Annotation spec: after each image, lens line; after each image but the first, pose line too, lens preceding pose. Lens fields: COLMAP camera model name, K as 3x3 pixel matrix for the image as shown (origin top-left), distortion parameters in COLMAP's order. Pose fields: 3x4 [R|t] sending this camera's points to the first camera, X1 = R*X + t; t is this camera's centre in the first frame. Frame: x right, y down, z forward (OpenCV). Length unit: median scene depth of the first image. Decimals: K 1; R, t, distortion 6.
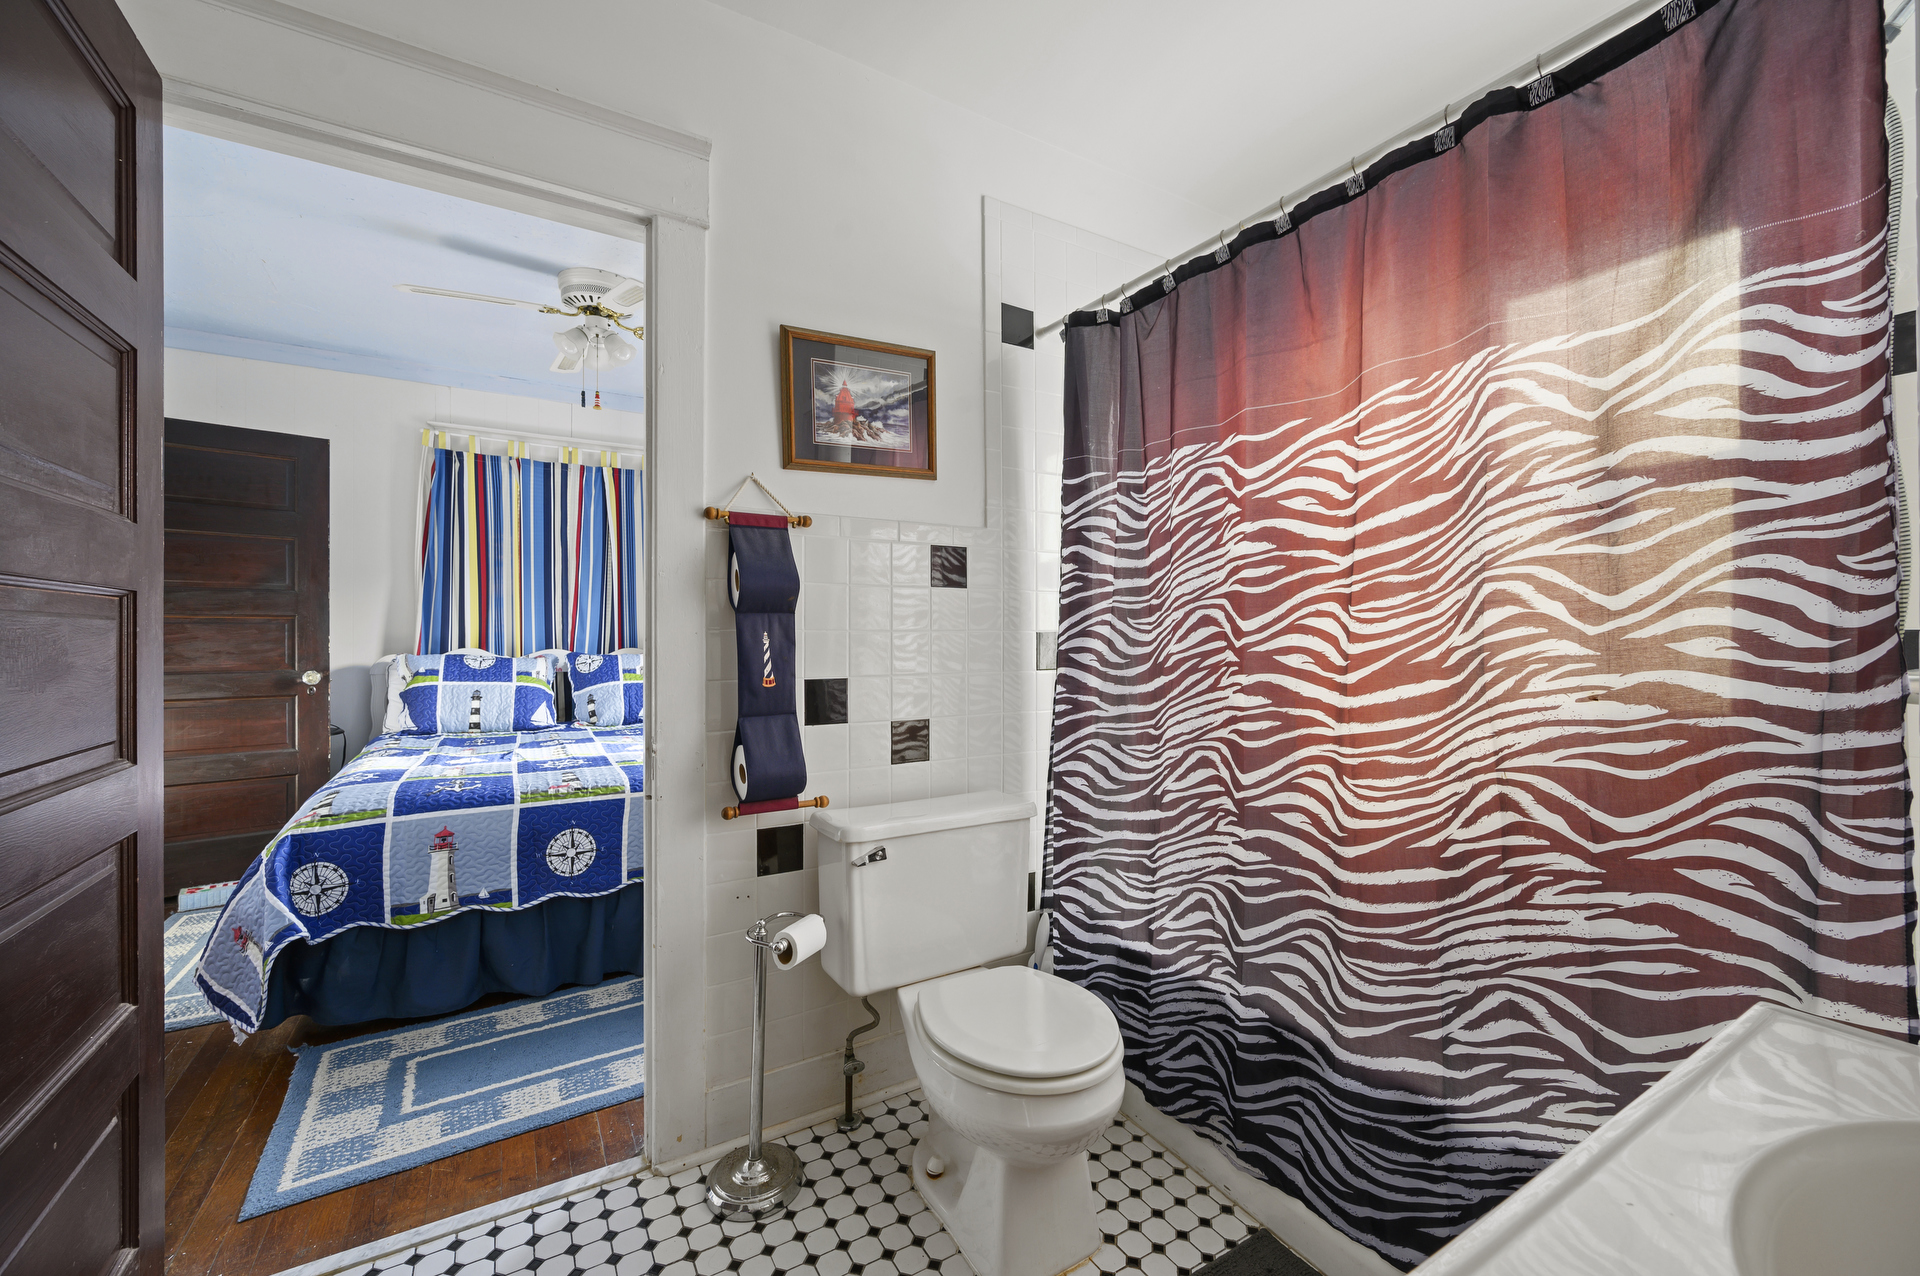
lens RADIAL K [[757.0, 0, 967.3], [0, 757.0, 617.6], [0, 0, 1]] dist [-0.001602, 0.000332]
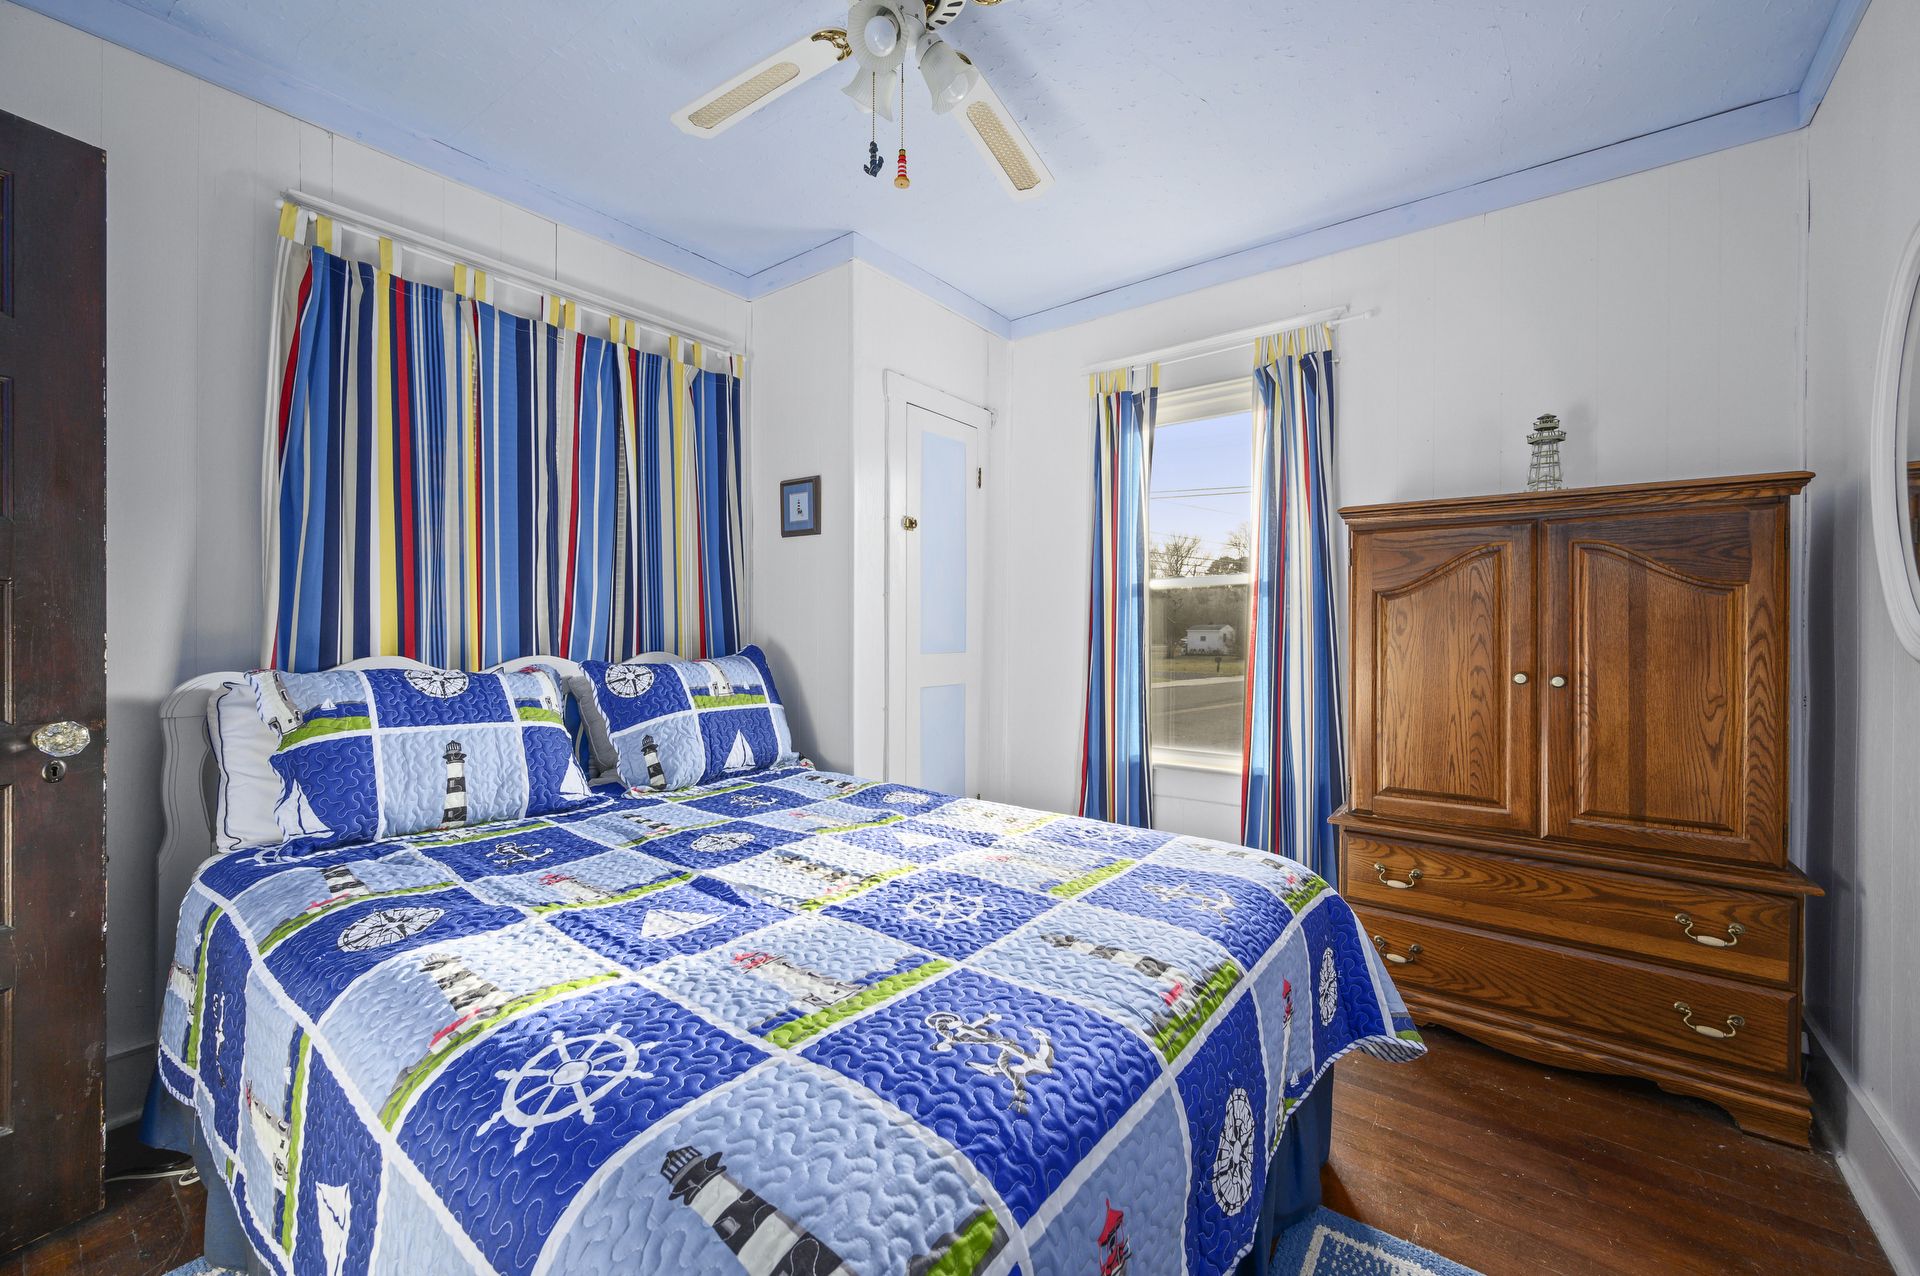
lens RADIAL K [[757.0, 0, 955.9], [0, 757.0, 617.3], [0, 0, 1]] dist [-0.001602, 0.000332]
pose [[0.930713, 0.005899, 0.365704, -0.508703], [-0.007737, 0.999964, 0.003560, 0.009867], [-0.365669, -0.006143, 0.930725, 0.406700]]
